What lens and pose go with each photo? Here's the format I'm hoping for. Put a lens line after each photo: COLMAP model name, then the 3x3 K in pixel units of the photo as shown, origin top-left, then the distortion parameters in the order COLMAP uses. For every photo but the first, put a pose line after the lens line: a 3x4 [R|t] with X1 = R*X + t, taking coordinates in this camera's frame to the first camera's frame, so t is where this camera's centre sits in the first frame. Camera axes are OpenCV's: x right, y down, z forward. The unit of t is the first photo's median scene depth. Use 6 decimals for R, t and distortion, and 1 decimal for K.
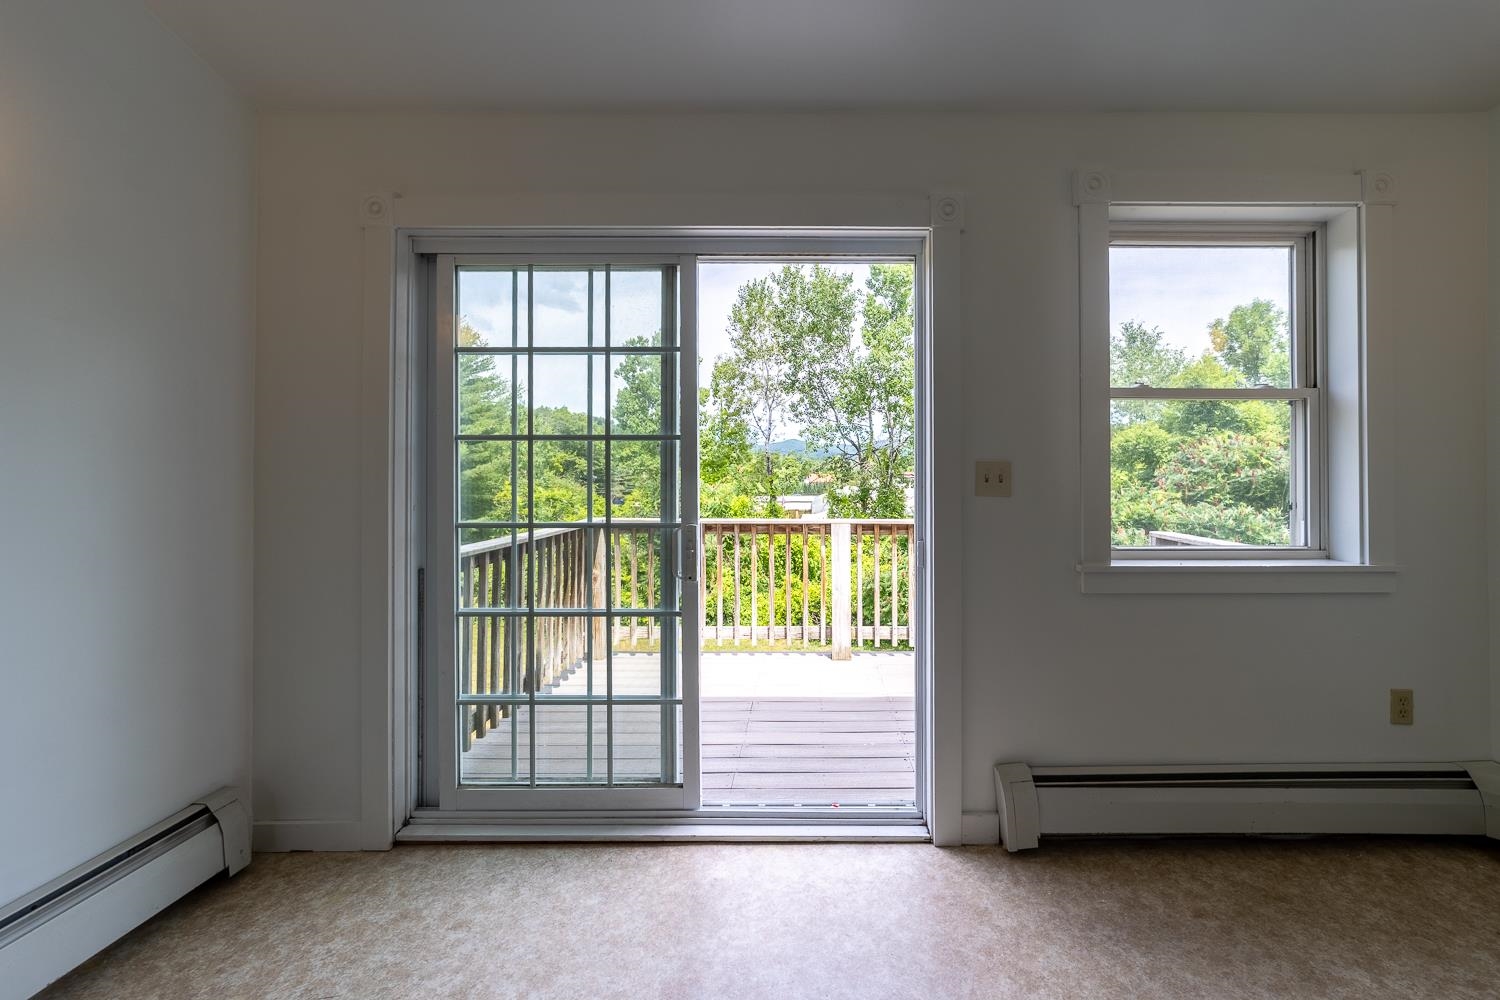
lens RADIAL K [[608.6, 0, 795.2], [0, 608.6, 470.0], [0, 0, 1]] dist [-0.017223, 0.009337]
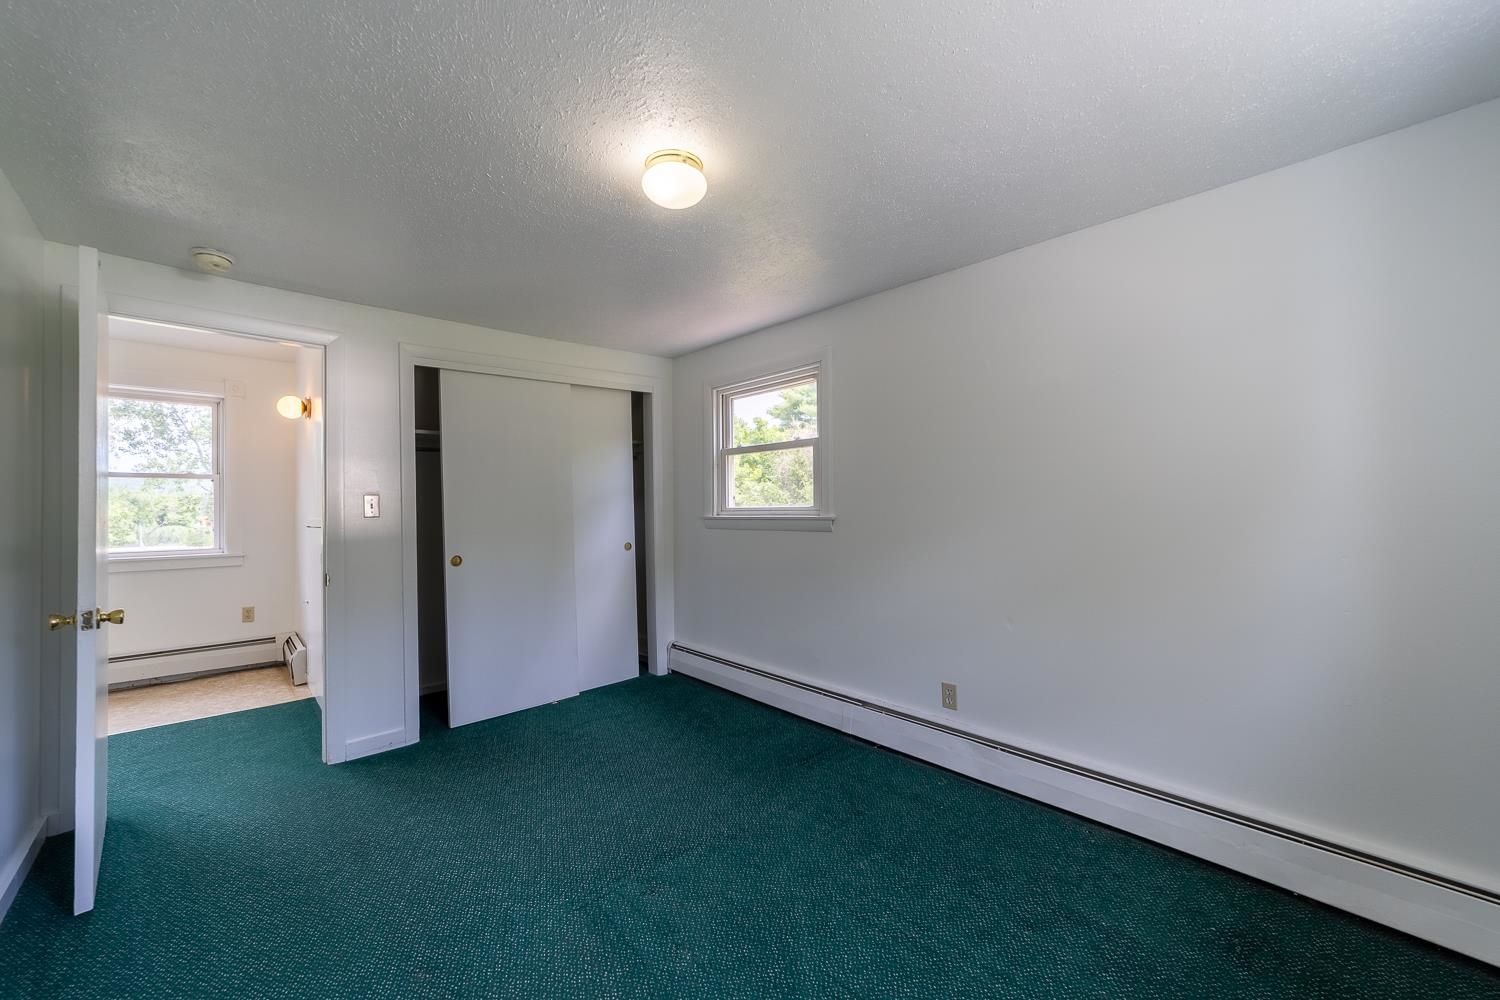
lens RADIAL K [[580.2, 0, 751.4], [0, 580.2, 504.2], [0, 0, 1]] dist [-0.014529, 0.008107]
pose [[0.715286, -0.001995, 0.698829, 0.810672], [0.008381, 0.999948, -0.005725, -0.000617], [-0.698782, 0.009952, 0.715266, -1.857824]]
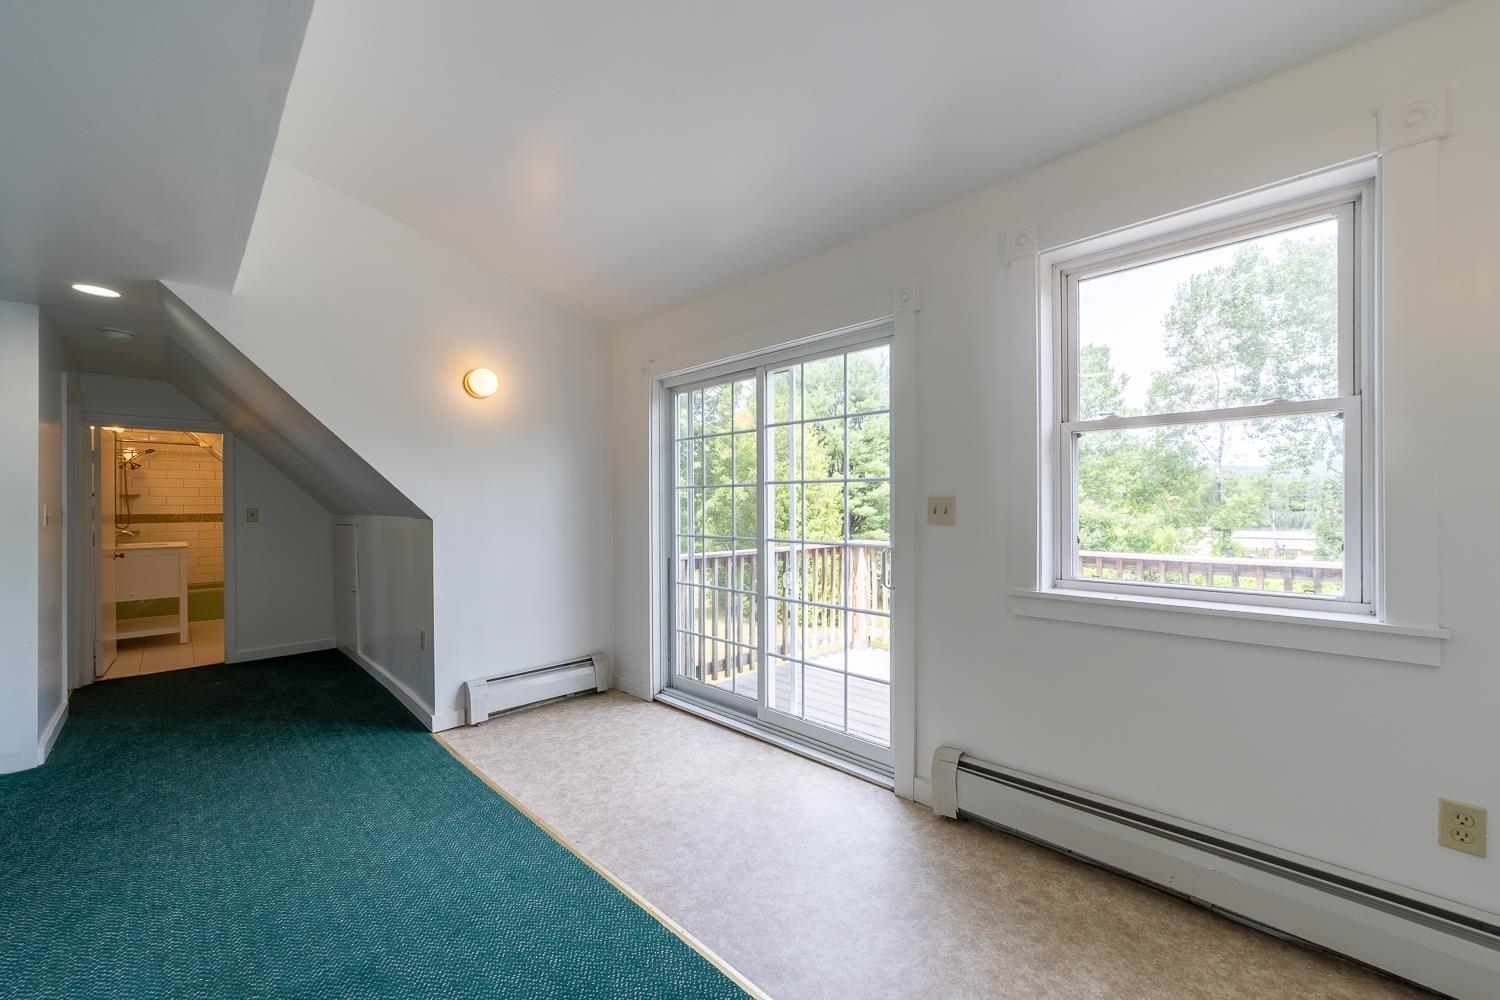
lens RADIAL K [[580.2, 0, 751.4], [0, 580.2, 504.2], [0, 0, 1]] dist [-0.014529, 0.008107]
pose [[0.711839, -0.004222, -0.702330, 0.855634], [0.008917, 0.999956, 0.003026, -0.004871], [0.702286, -0.008417, 0.711846, -0.087049]]
